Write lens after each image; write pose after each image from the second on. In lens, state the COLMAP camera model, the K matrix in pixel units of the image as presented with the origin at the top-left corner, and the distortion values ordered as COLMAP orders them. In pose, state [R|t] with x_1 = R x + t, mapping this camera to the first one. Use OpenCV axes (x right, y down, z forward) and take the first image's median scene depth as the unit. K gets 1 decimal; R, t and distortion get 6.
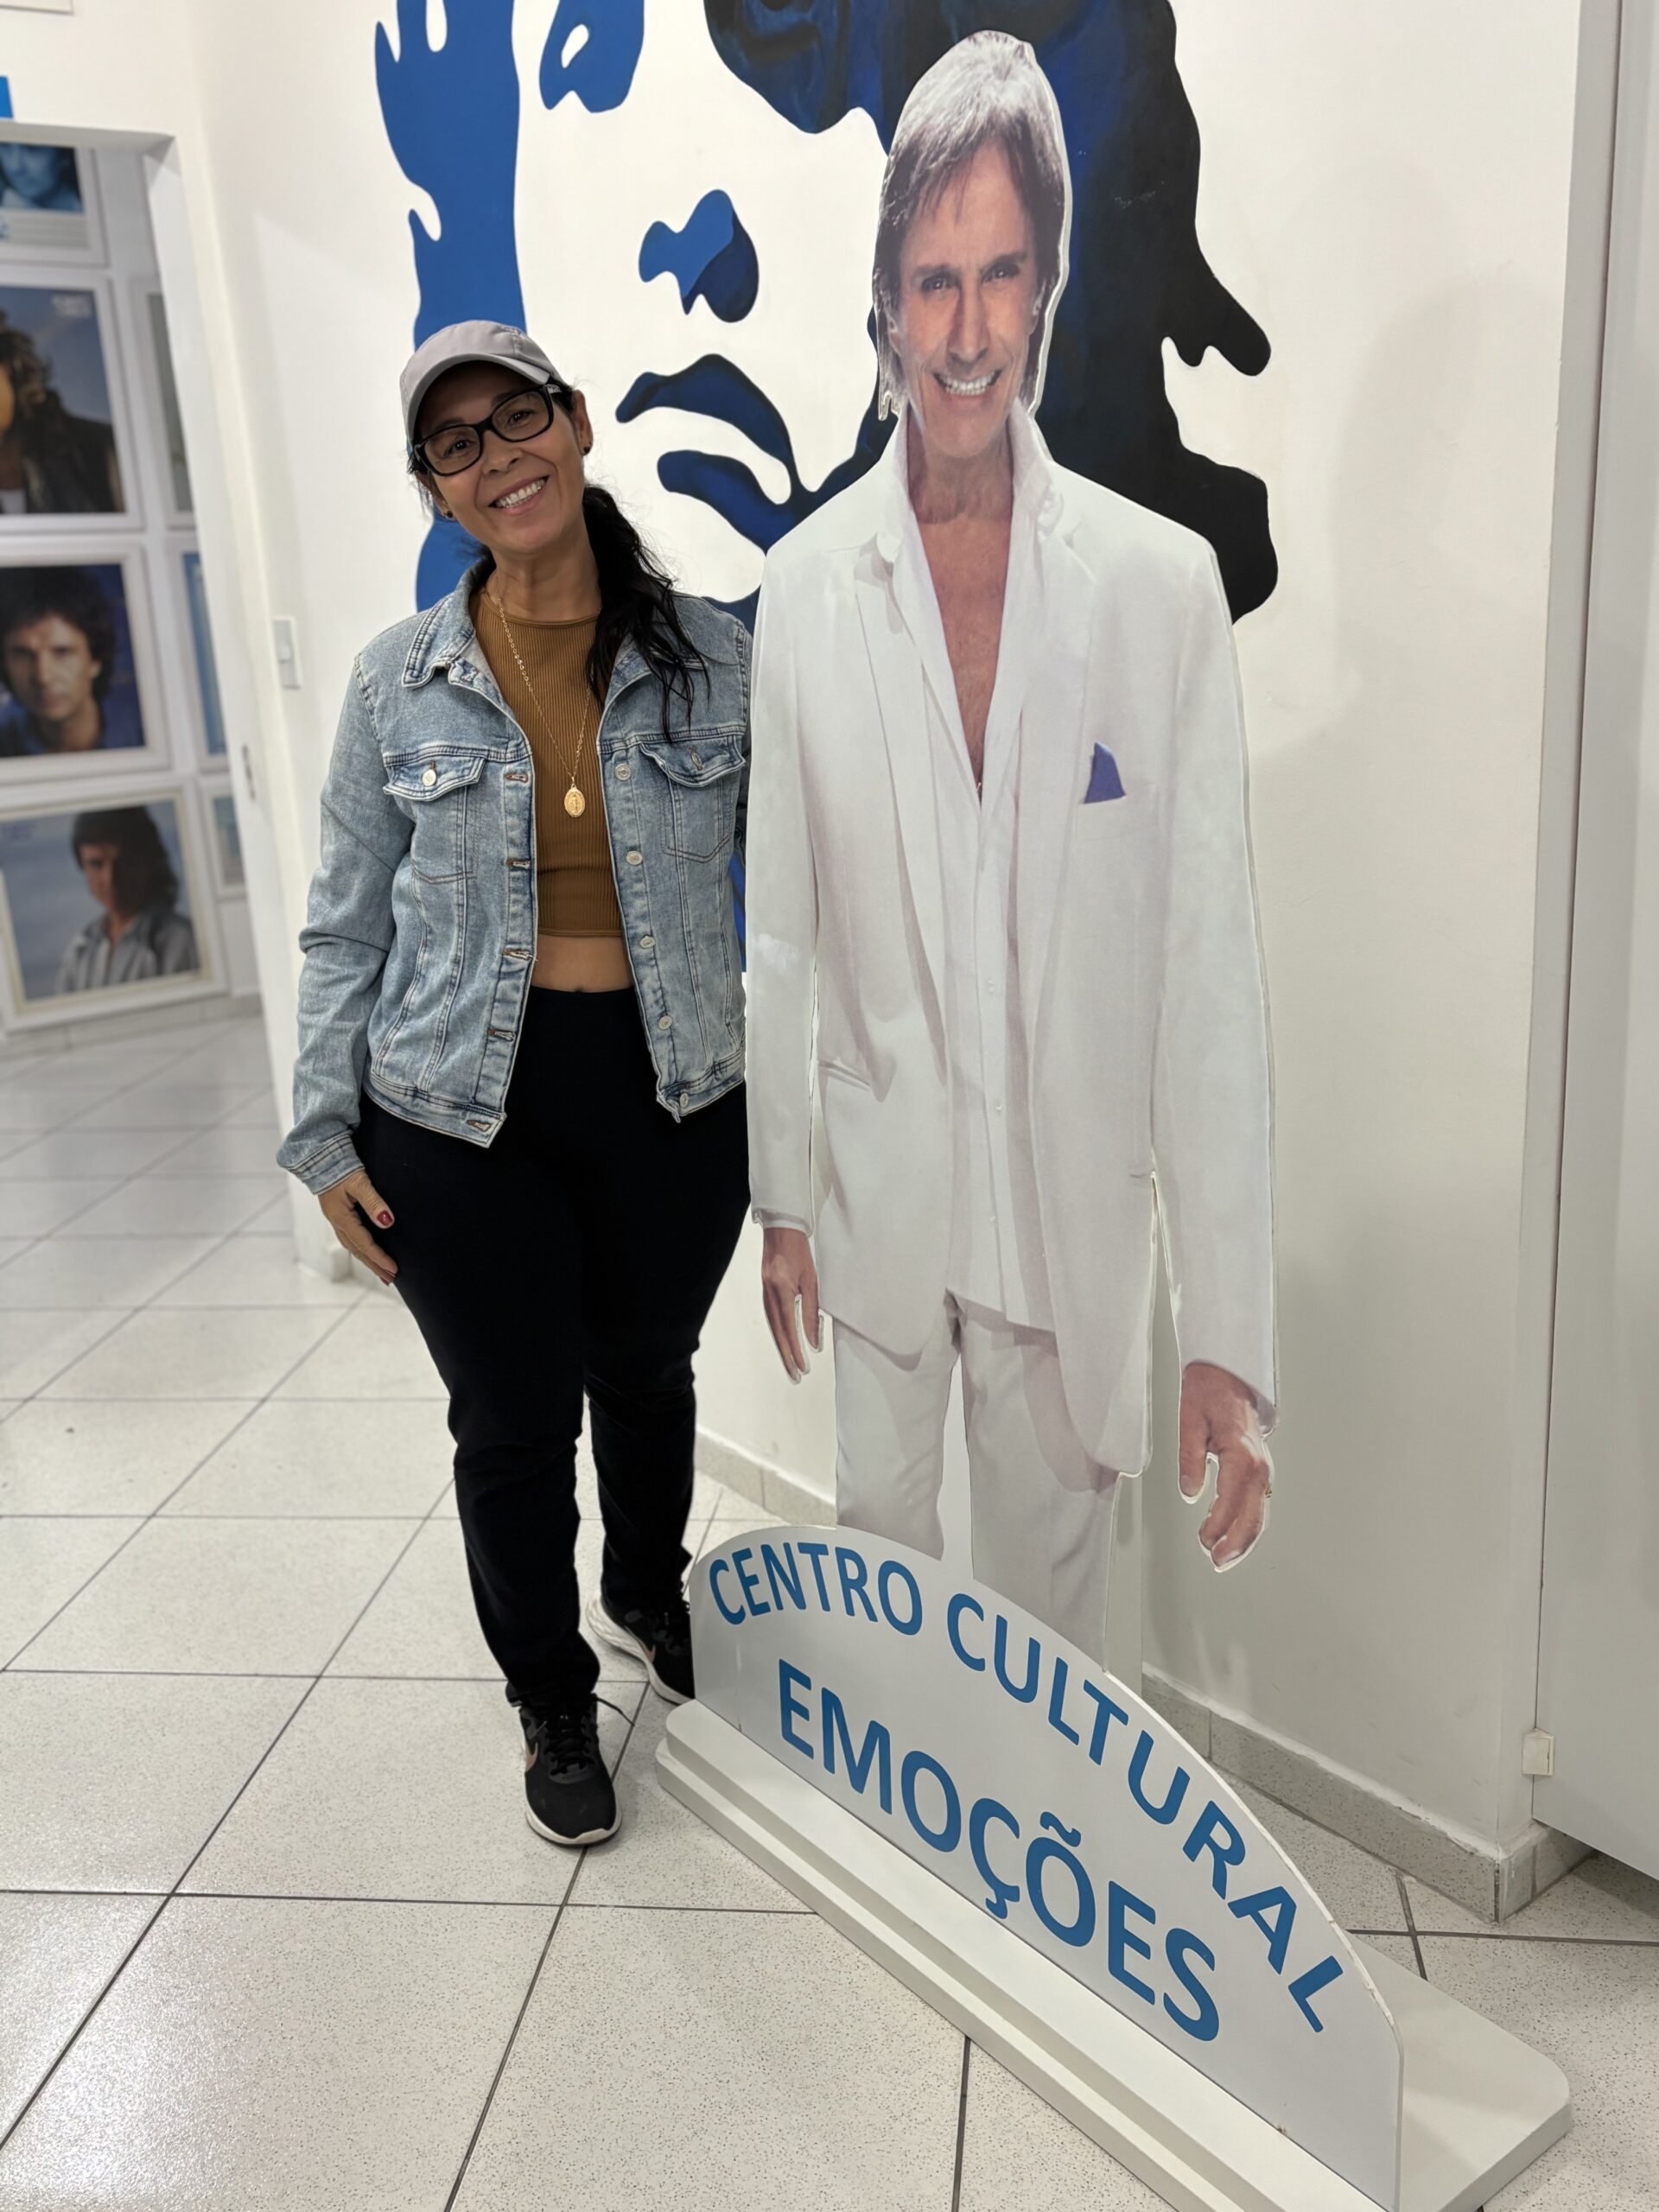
lens RADIAL K [[1968.7, 0, 834.0], [0, 1968.7, 1121.3], [0, 0, 1]] dist [0.041834, -0.032903]
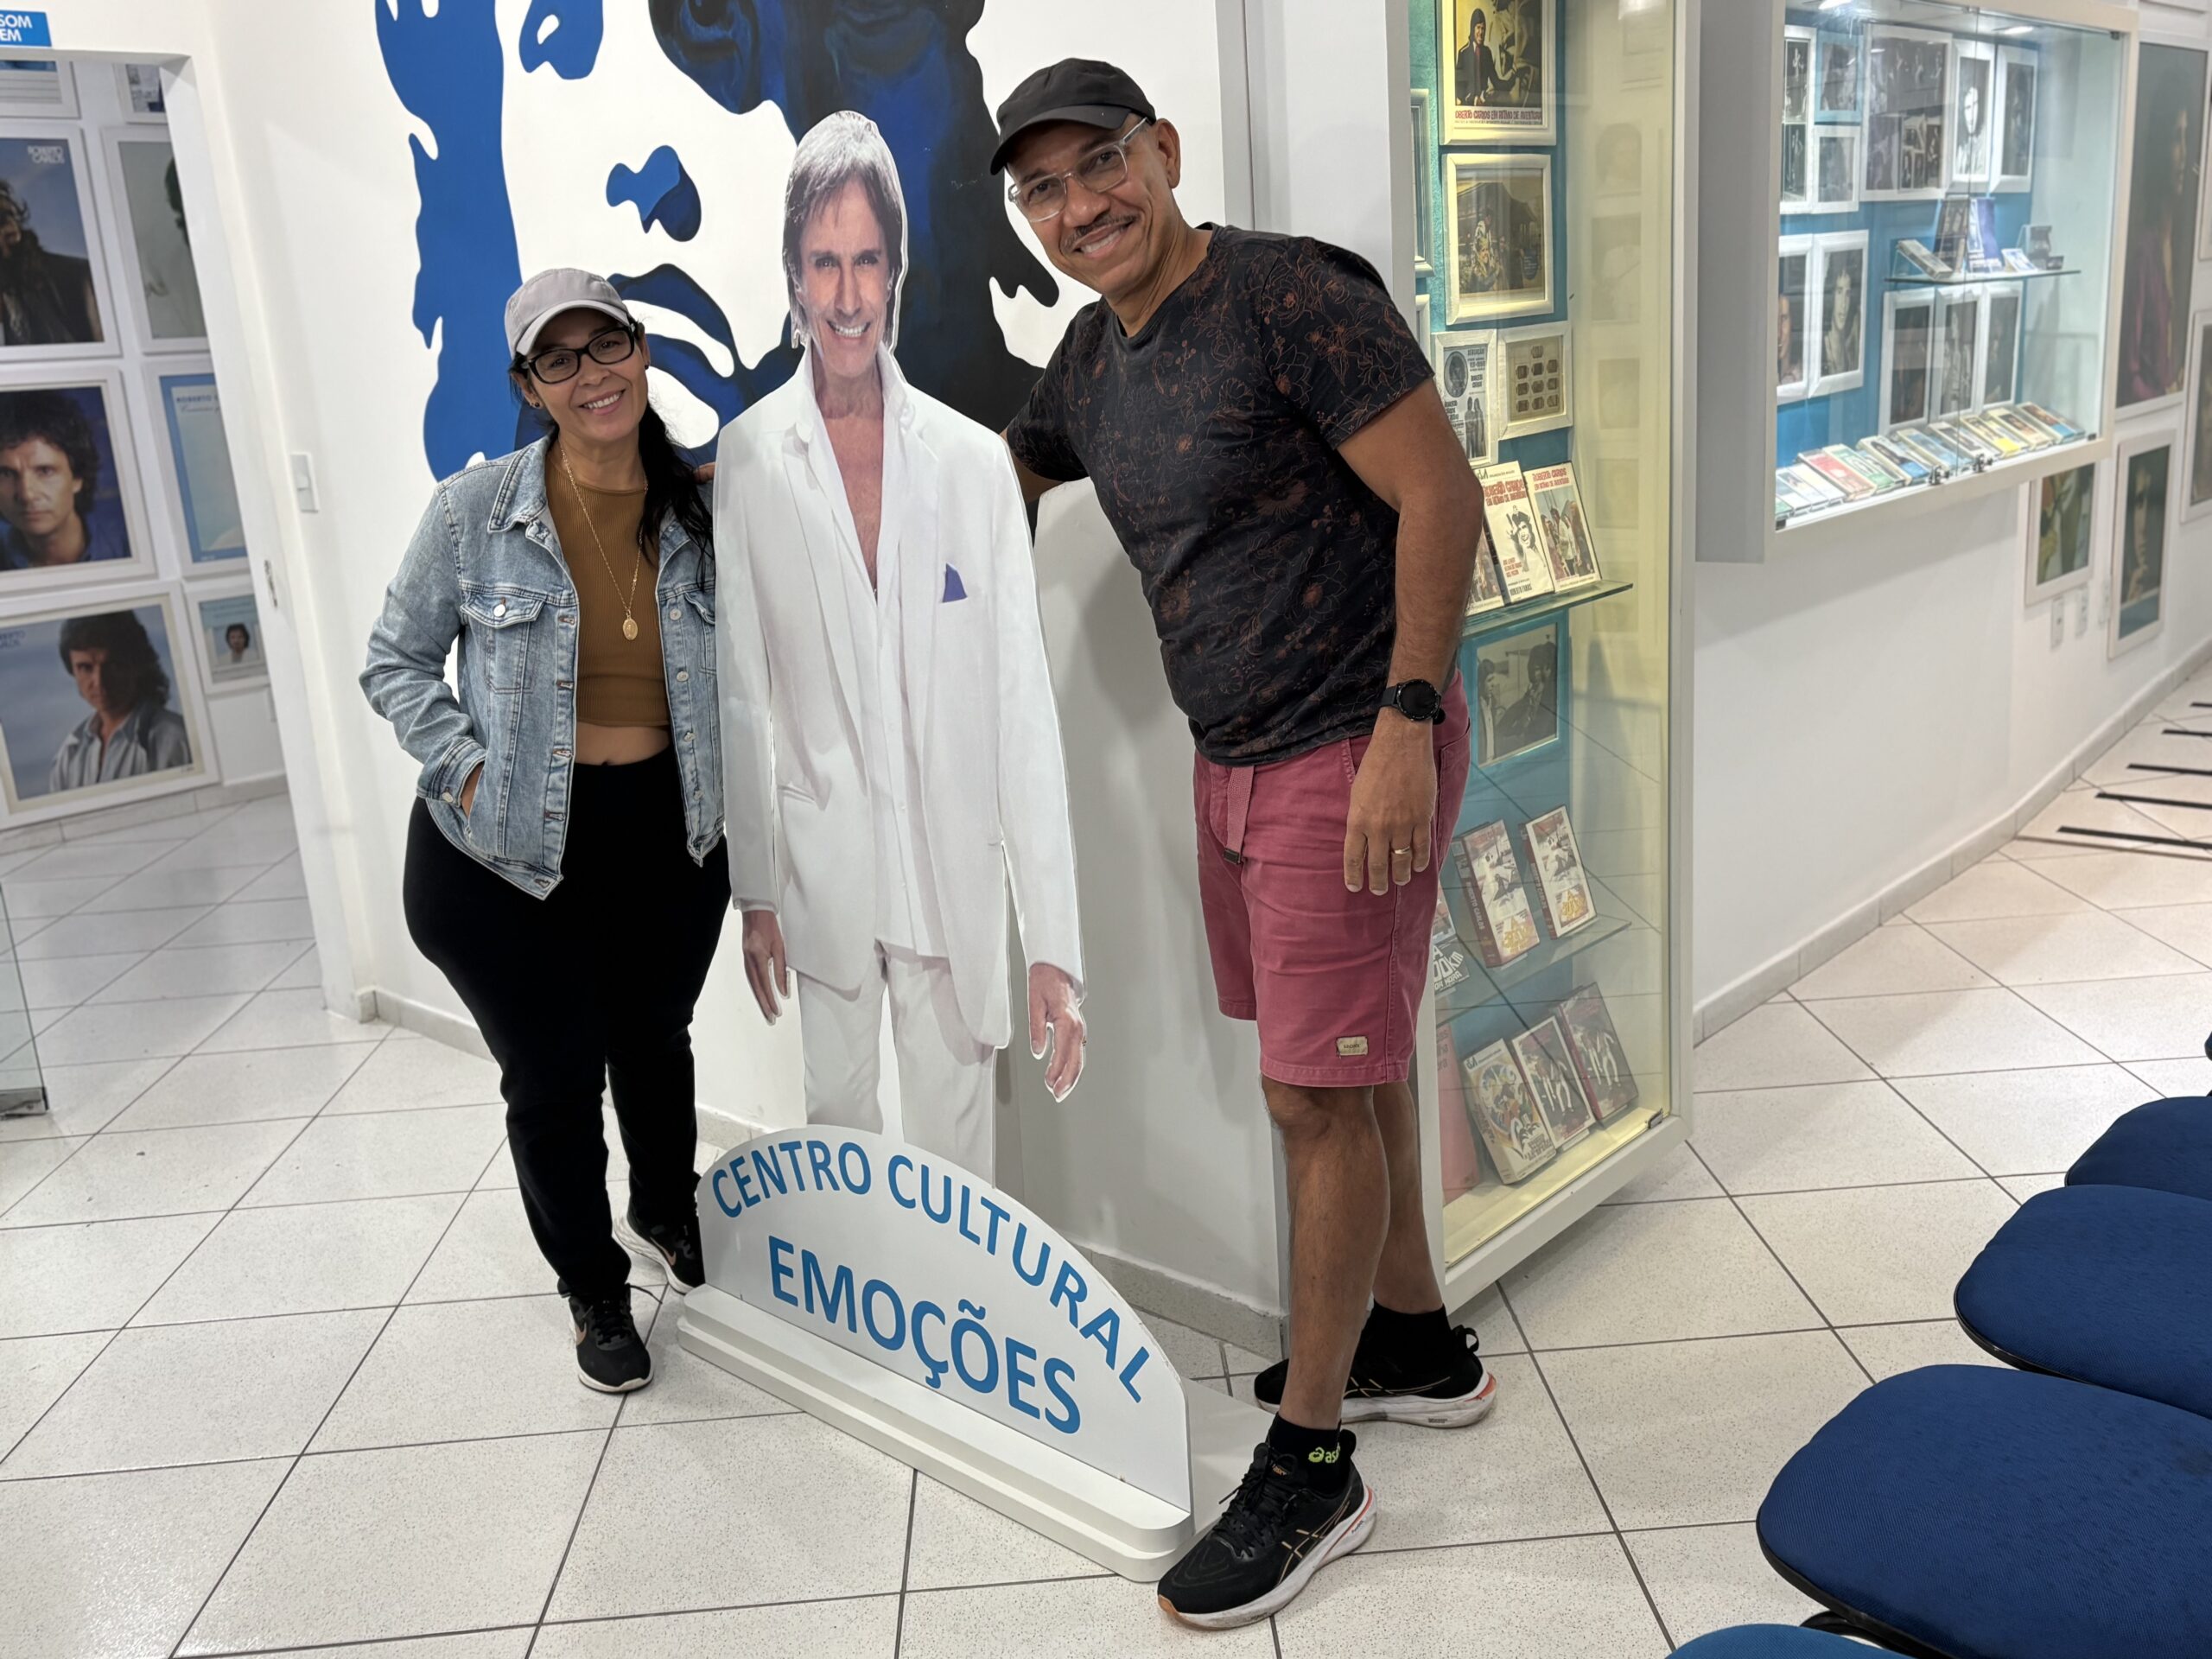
lens RADIAL K [[1968.7, 0, 1120.6], [0, 1968.7, 817.7], [0, 0, 1]] dist [0.041834, -0.032903]
pose [[0.986359, -0.050565, 0.156649, 0.014351], [0.056302, 0.997888, -0.032402, 0.054182], [-0.154680, 0.040779, 0.987123, -0.448777]]
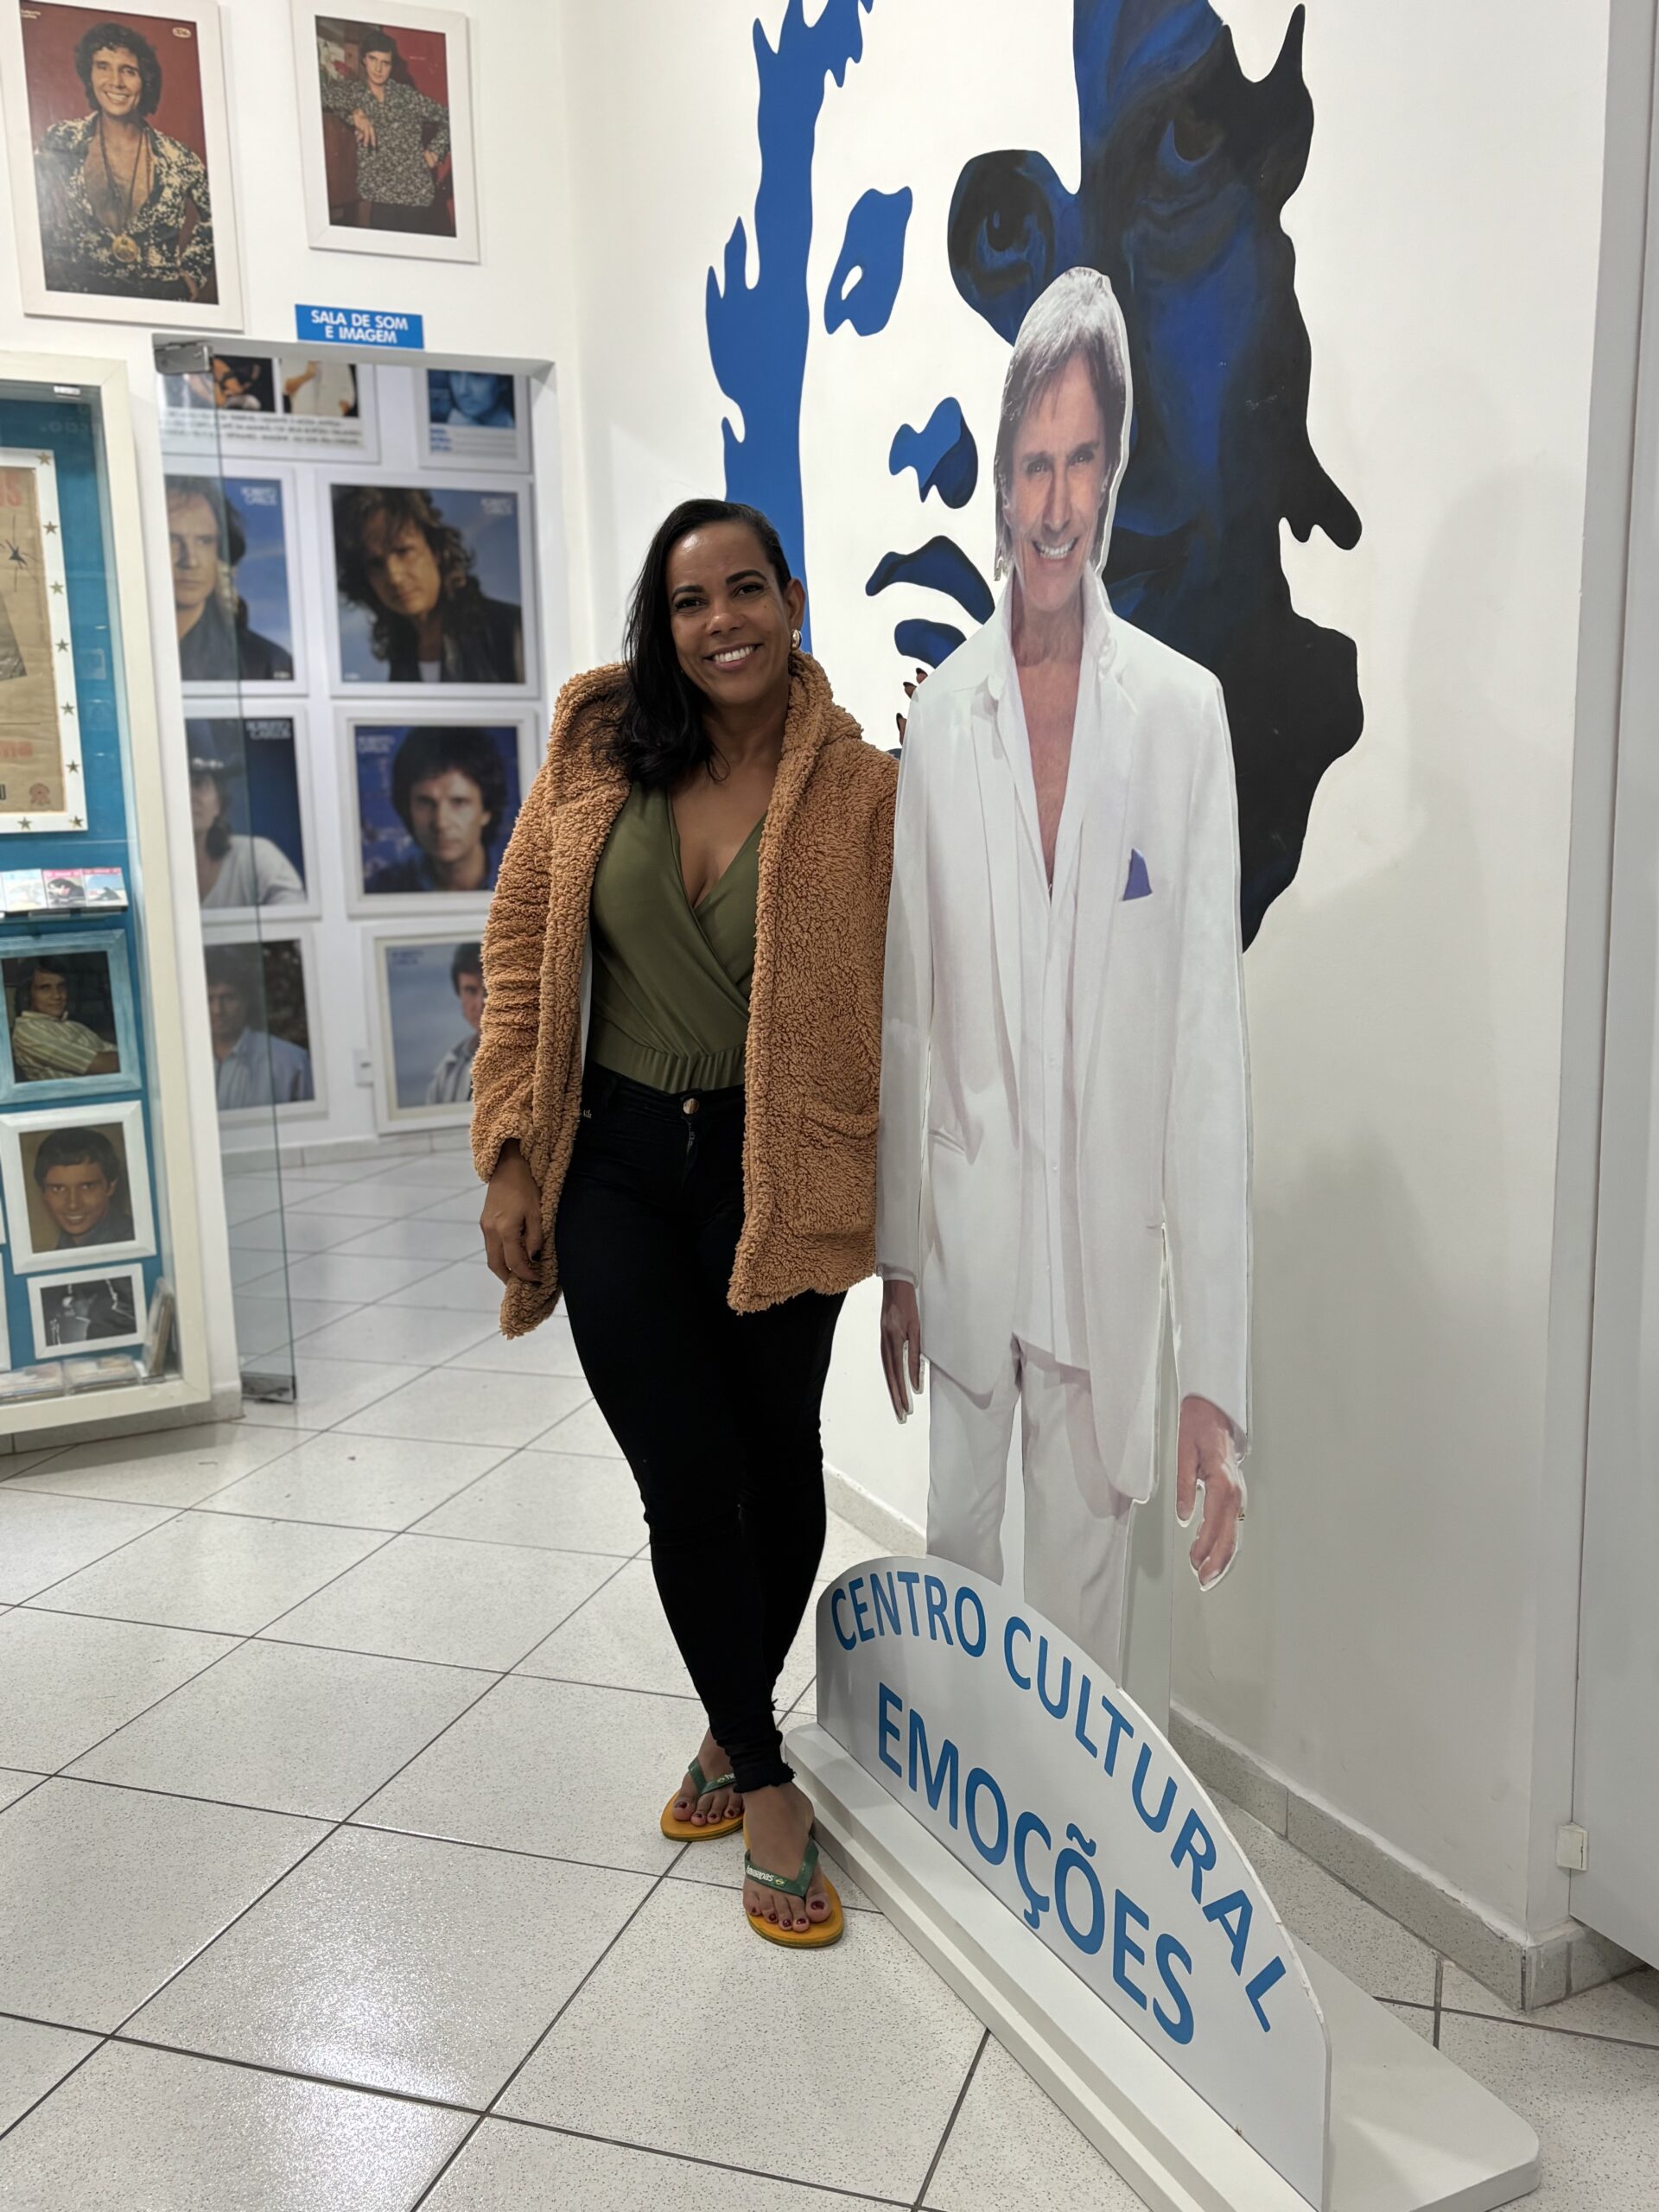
lens RADIAL K [[1968.7, 0, 842.6], [0, 1968.7, 1129.6], [0, 0, 1]] dist [0.041834, -0.032903]
pose [[0.979064, 0.067735, -0.191950, 0.169842], [-0.084745, 0.993037, -0.081830, 0.069963], [0.185070, 0.096383, 0.977987, -0.129202]]
